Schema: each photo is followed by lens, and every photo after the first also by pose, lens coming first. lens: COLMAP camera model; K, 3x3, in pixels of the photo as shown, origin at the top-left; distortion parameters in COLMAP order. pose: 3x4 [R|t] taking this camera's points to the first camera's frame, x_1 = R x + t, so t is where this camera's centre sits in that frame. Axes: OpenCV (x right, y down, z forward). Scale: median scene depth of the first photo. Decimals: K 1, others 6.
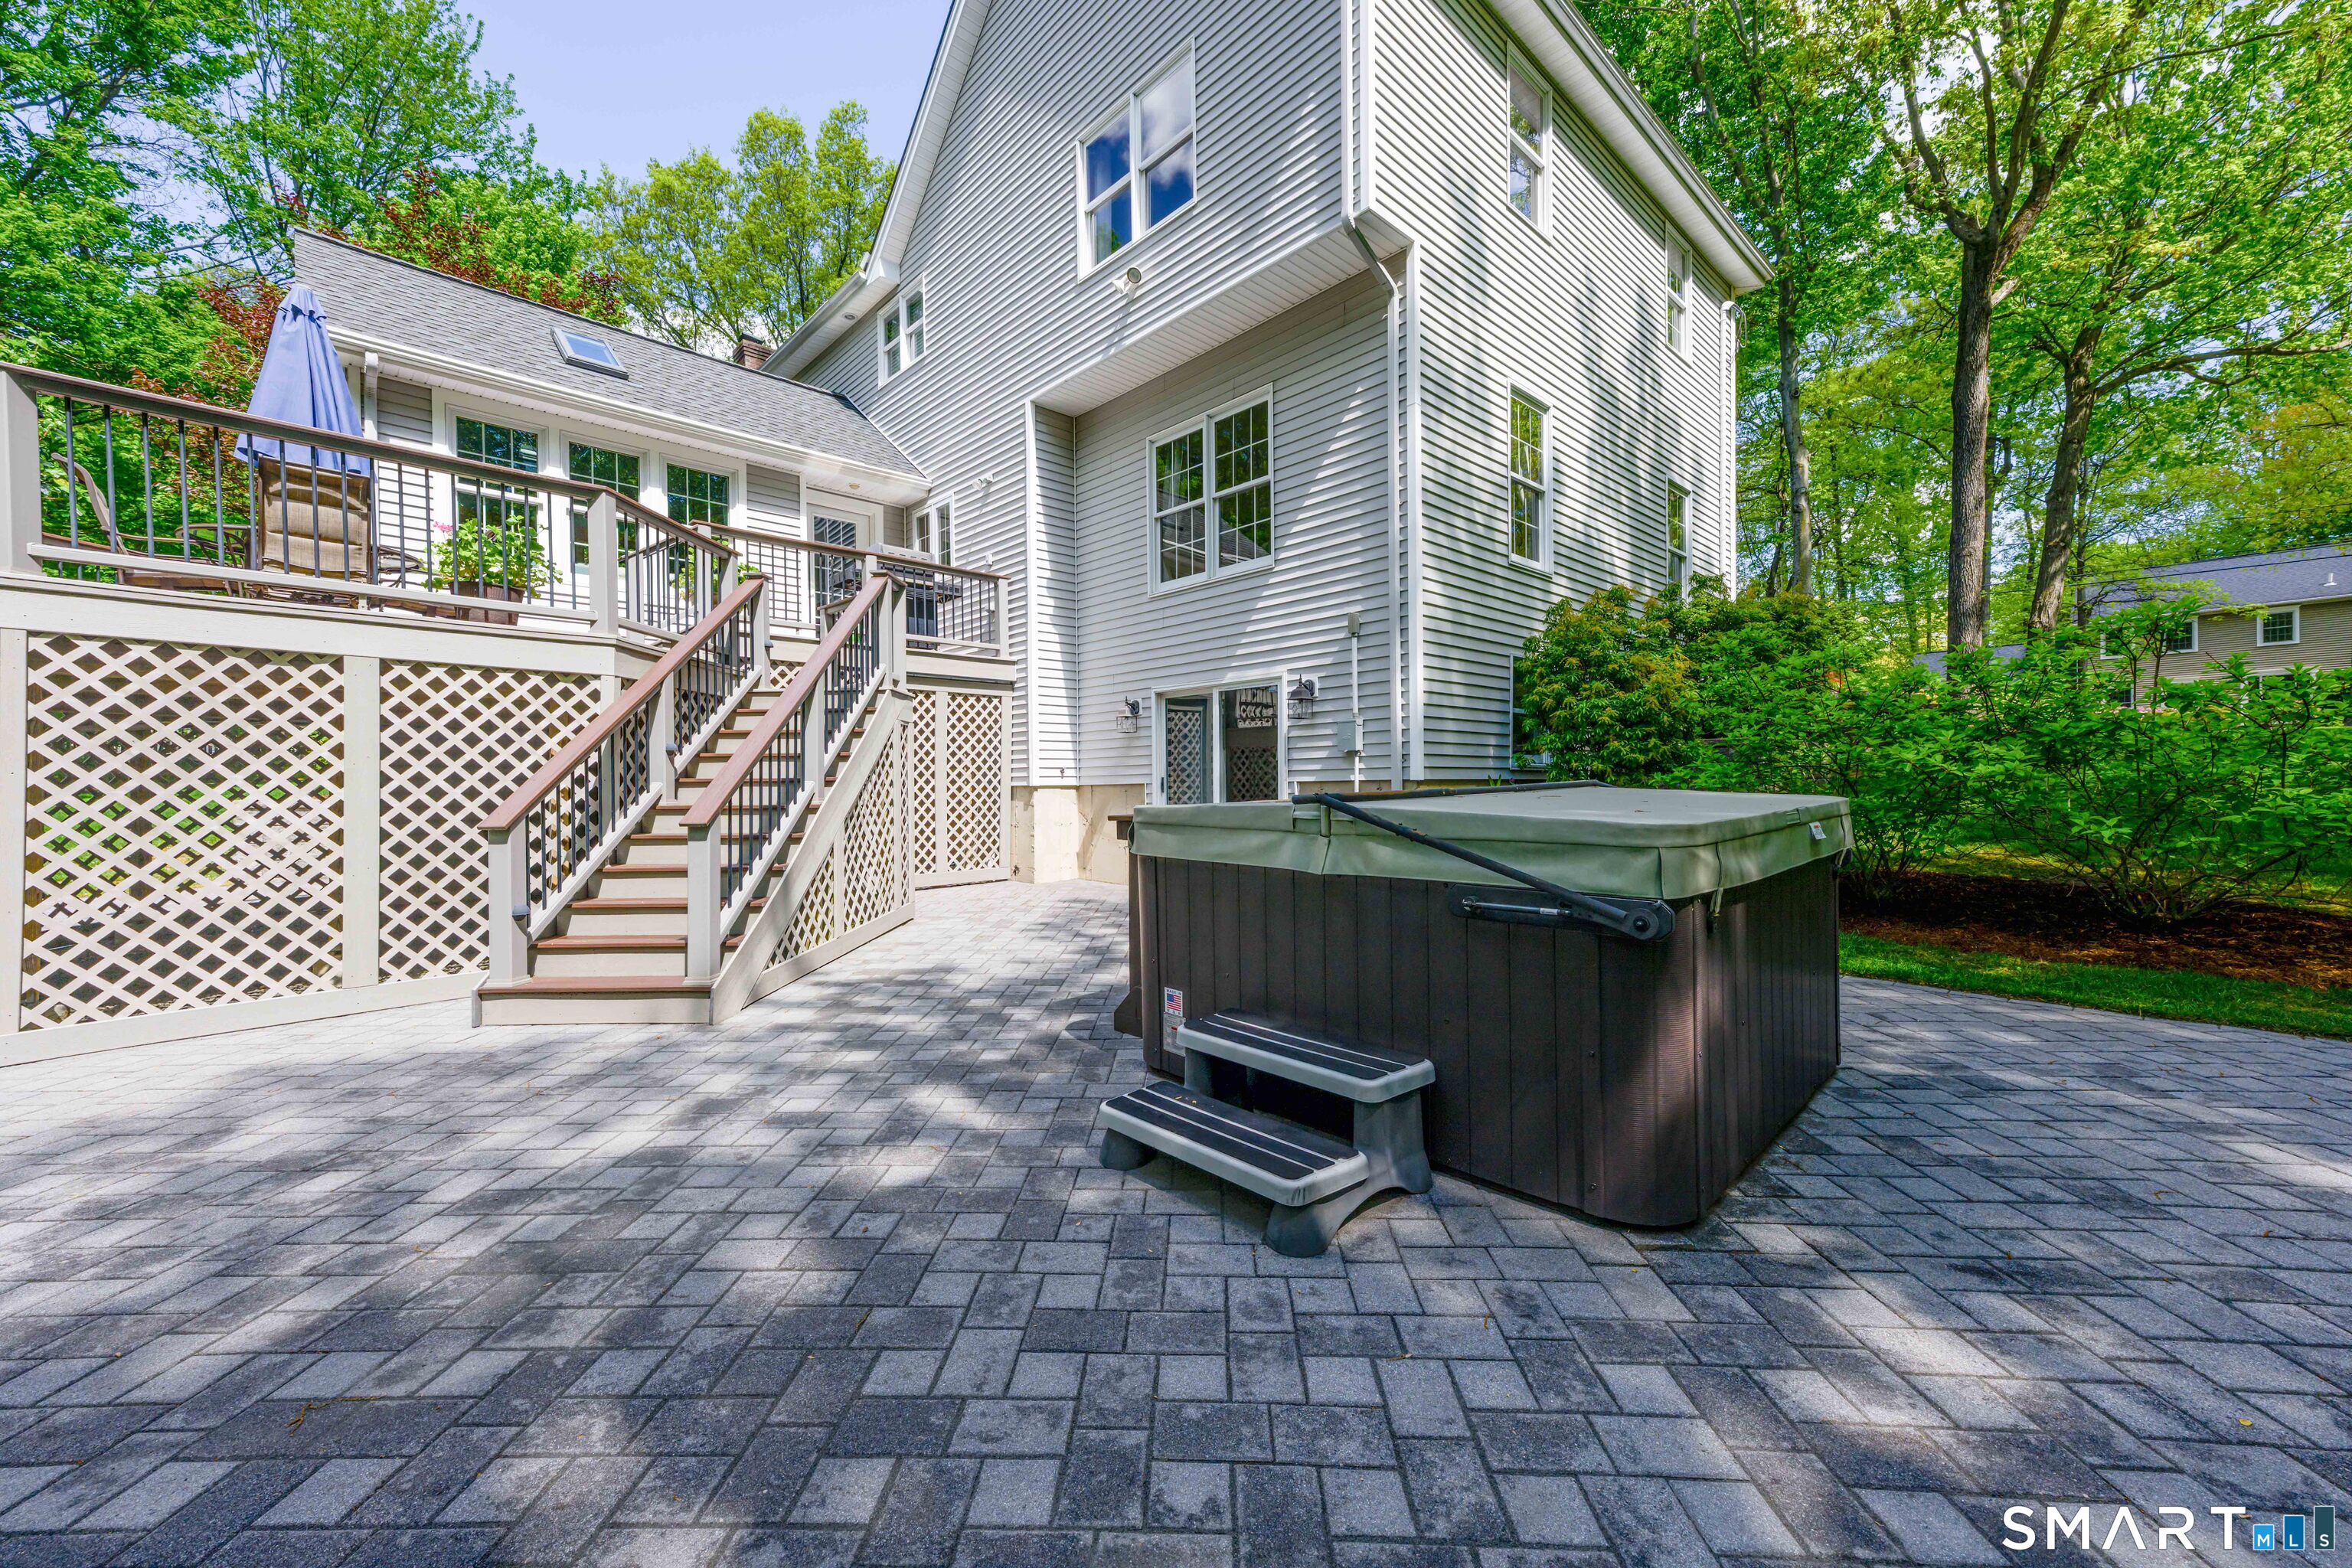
lens RADIAL K [[919.6, 0, 1177.3], [0, 919.6, 788.7], [0, 0, 1]] dist [0.012231, 0.000165]
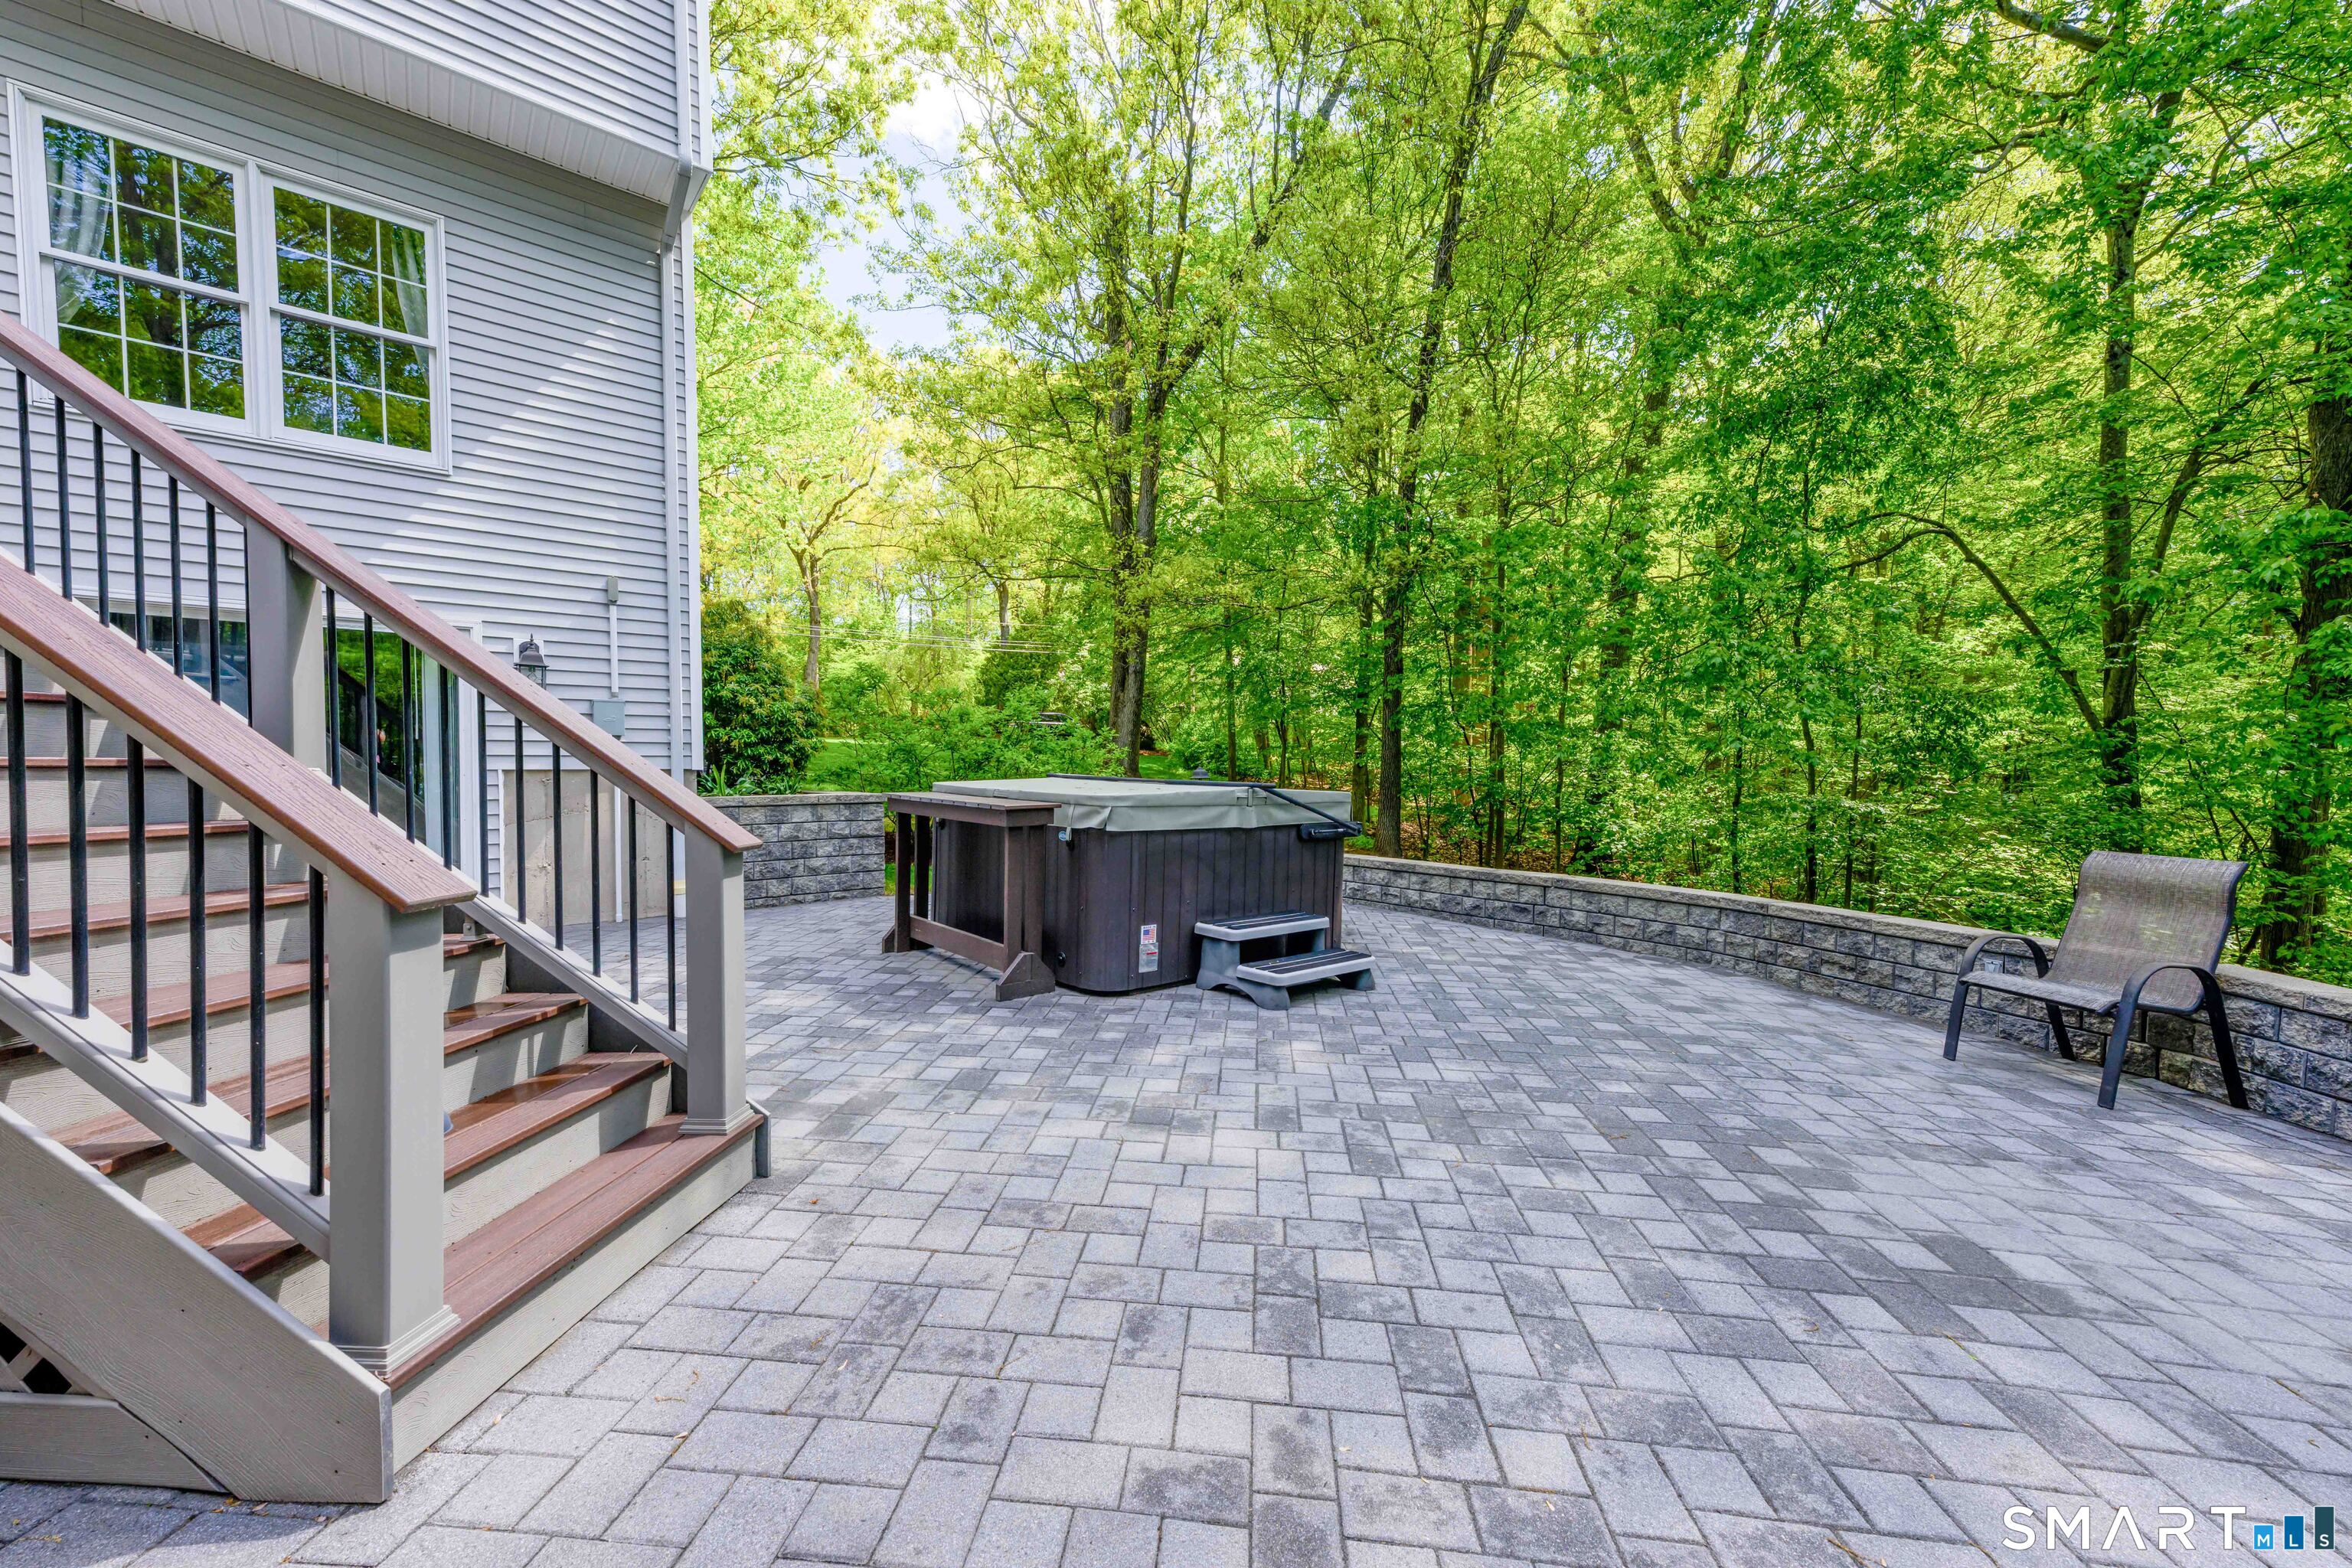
lens RADIAL K [[919.6, 0, 1176.3], [0, 919.6, 784.4], [0, 0, 1]] dist [0.012231, 0.000165]
pose [[0.058616, -0.016720, 0.998141, -1.601349], [-0.001843, 0.999856, 0.016857, -0.019912], [-0.998279, -0.002828, 0.058577, 1.018011]]
